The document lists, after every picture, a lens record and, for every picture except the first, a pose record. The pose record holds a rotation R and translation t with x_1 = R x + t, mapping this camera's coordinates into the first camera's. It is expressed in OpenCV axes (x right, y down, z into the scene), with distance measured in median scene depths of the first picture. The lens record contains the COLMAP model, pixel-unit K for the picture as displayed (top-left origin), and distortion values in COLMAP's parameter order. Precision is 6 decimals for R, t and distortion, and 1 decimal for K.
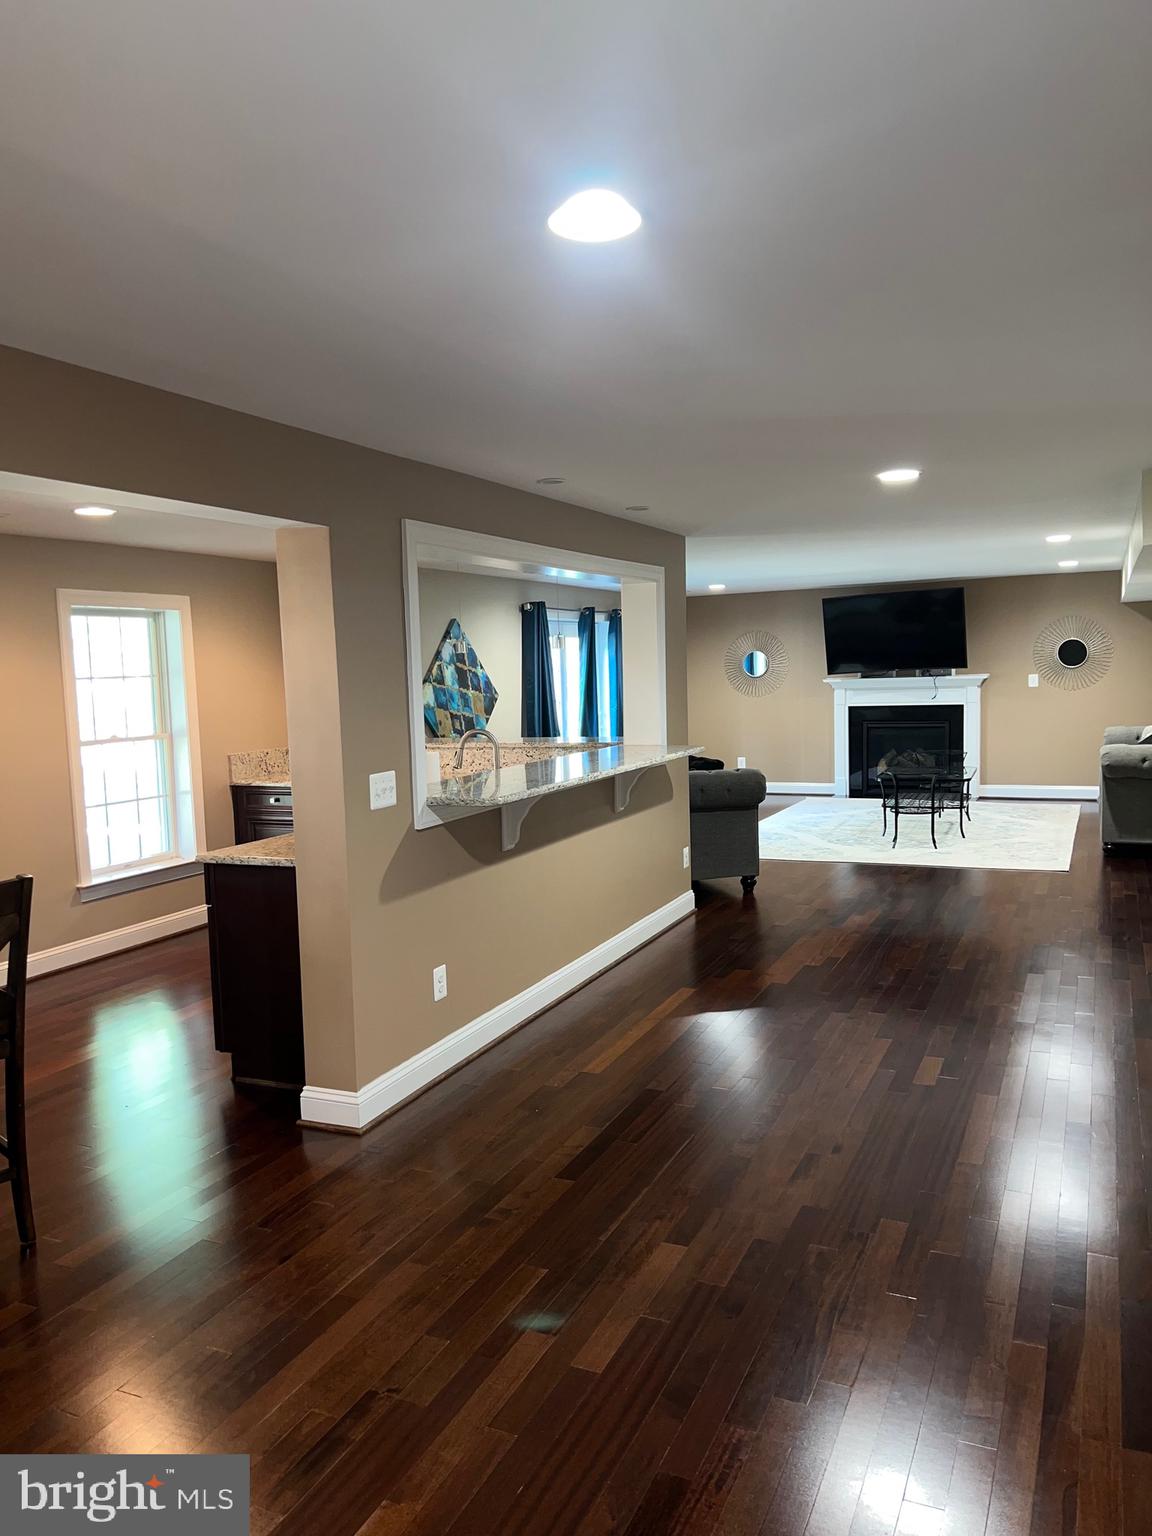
lens RADIAL K [[1156.6, 0, 565.0], [0, 1156.6, 768.8], [0, 0, 1]] dist [0.008704, -0.005970]
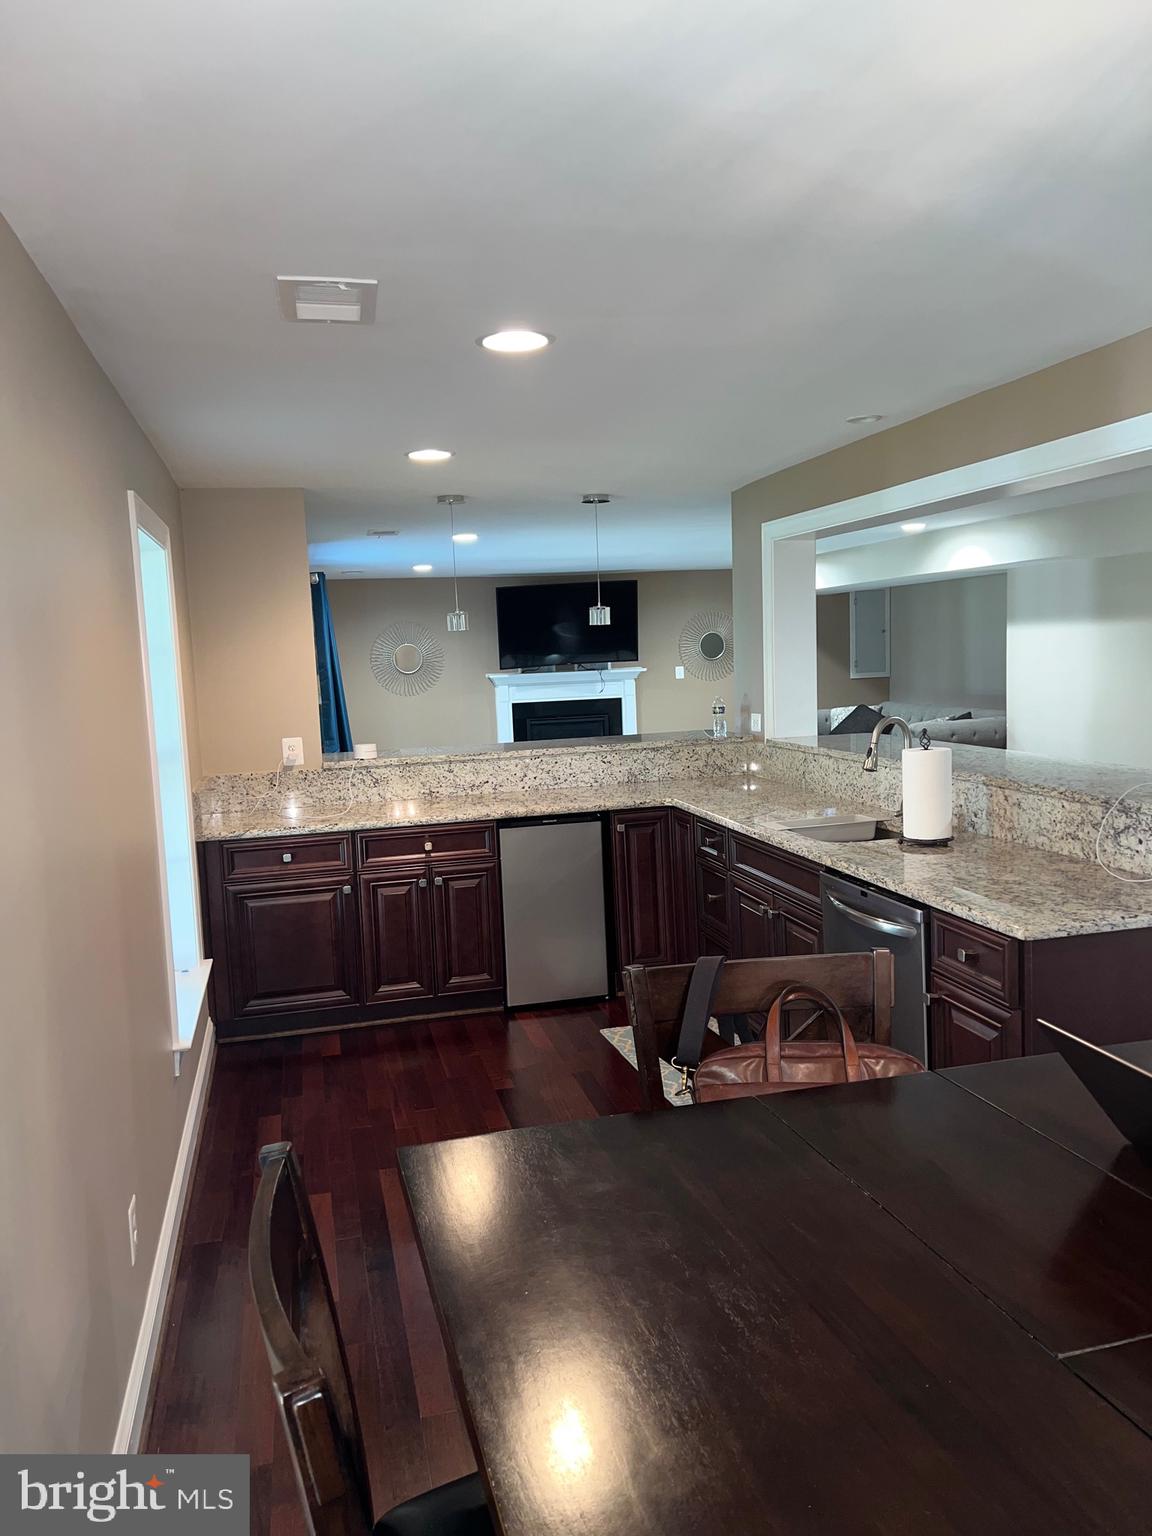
lens RADIAL K [[1156.6, 0, 584.0], [0, 1156.6, 770.8], [0, 0, 1]] dist [0.008704, -0.005970]
pose [[0.770870, -0.066060, 0.633558, -0.722867], [0.070925, 0.997325, 0.017693, -0.027173], [-0.633032, 0.031296, 0.773493, 0.545434]]
